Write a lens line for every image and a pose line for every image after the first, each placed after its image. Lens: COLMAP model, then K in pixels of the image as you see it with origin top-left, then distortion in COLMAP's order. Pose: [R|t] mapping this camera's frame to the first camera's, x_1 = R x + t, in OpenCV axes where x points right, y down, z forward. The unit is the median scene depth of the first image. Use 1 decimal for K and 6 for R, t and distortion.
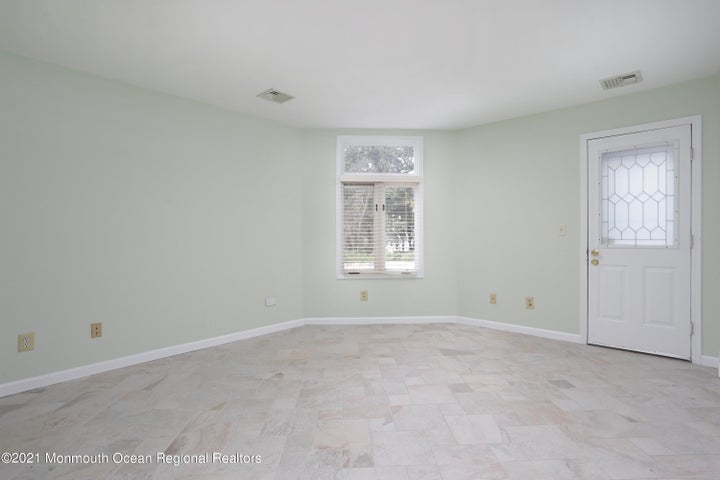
lens RADIAL K [[366.8, 0, 360.3], [0, 366.8, 239.0], [0, 0, 1]] dist [-0.024418, 0.010011]
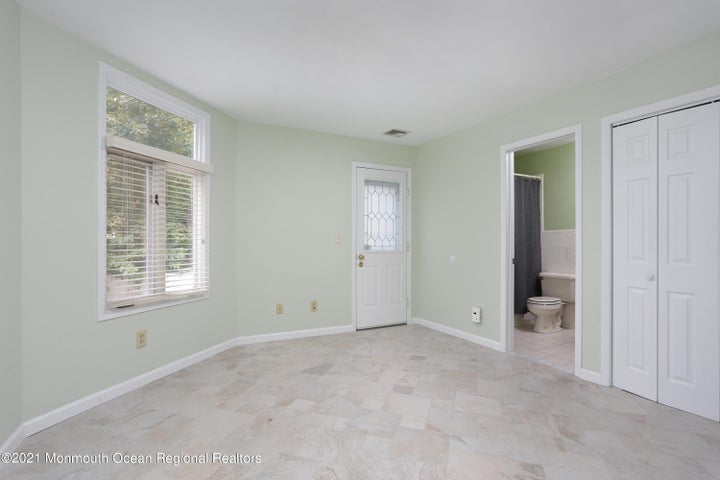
lens RADIAL K [[366.8, 0, 360.1], [0, 366.8, 242.8], [0, 0, 1]] dist [-0.024418, 0.010011]
pose [[0.328990, 0.003862, 0.944326, -0.601638], [0.004005, 0.999977, -0.005484, -0.004163], [-0.944325, 0.005586, 0.328967, 0.615544]]
